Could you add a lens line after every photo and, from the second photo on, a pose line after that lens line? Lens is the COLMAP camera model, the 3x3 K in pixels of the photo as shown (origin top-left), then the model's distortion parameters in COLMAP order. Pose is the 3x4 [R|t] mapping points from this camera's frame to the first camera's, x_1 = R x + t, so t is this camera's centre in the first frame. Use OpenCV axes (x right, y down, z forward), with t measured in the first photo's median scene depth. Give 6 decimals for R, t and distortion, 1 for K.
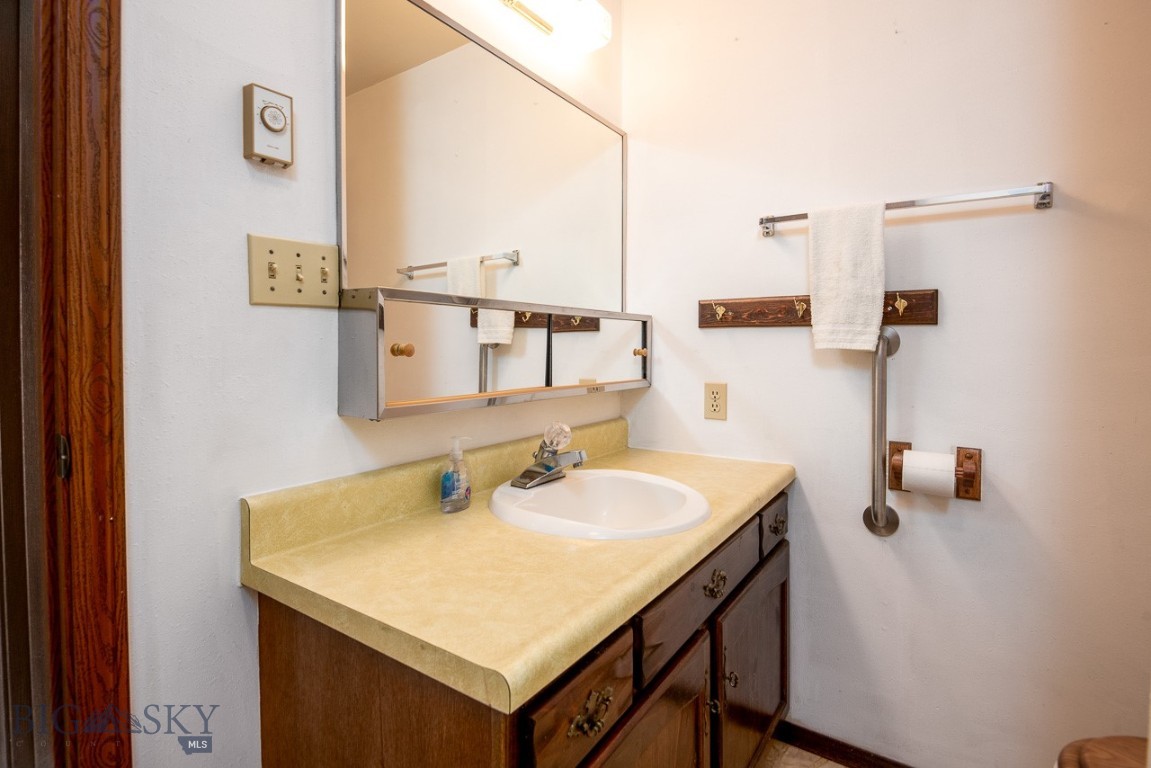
lens RADIAL K [[557.3, 0, 556.4], [0, 557.3, 365.3], [0, 0, 1]] dist [0.002099, -0.000394]
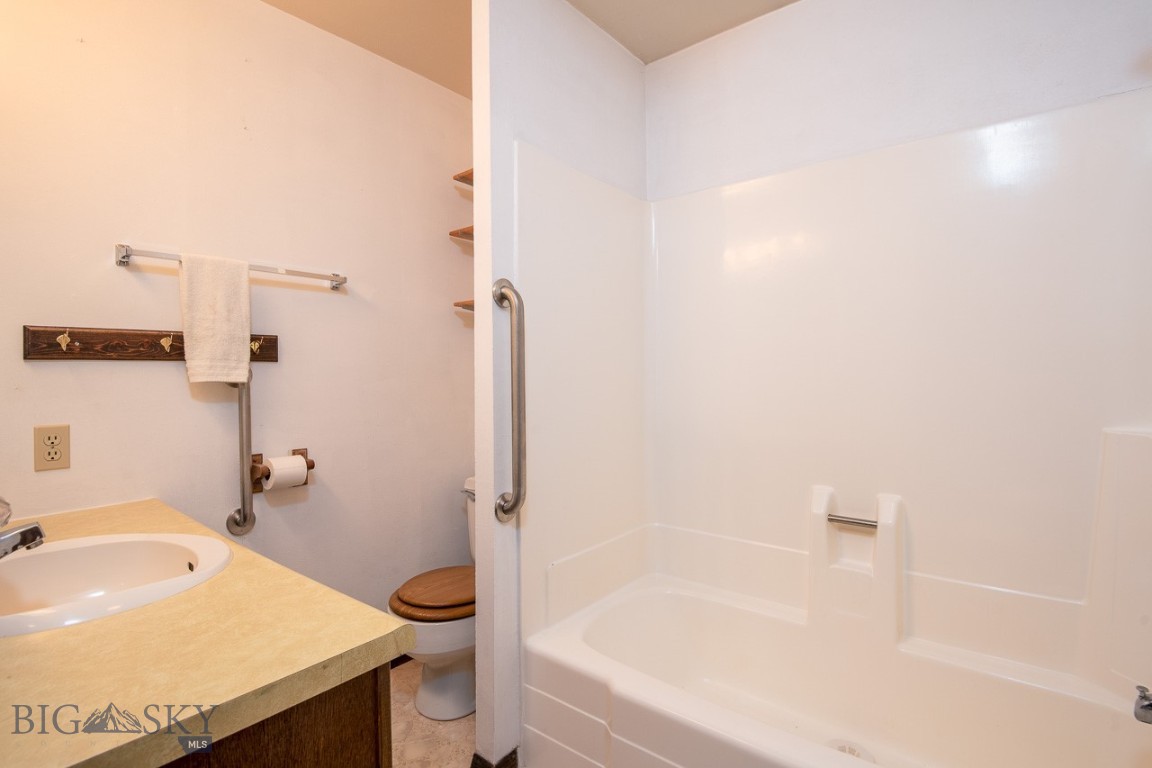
lens RADIAL K [[557.7, 0, 556.9], [0, 557.7, 365.3], [0, 0, 1]] dist [0.002099, -0.000394]
pose [[0.100492, 0.008770, 0.994899, -0.563049], [0.046102, 0.998846, -0.013462, -0.015302], [-0.993869, 0.047220, 0.099972, 0.190838]]
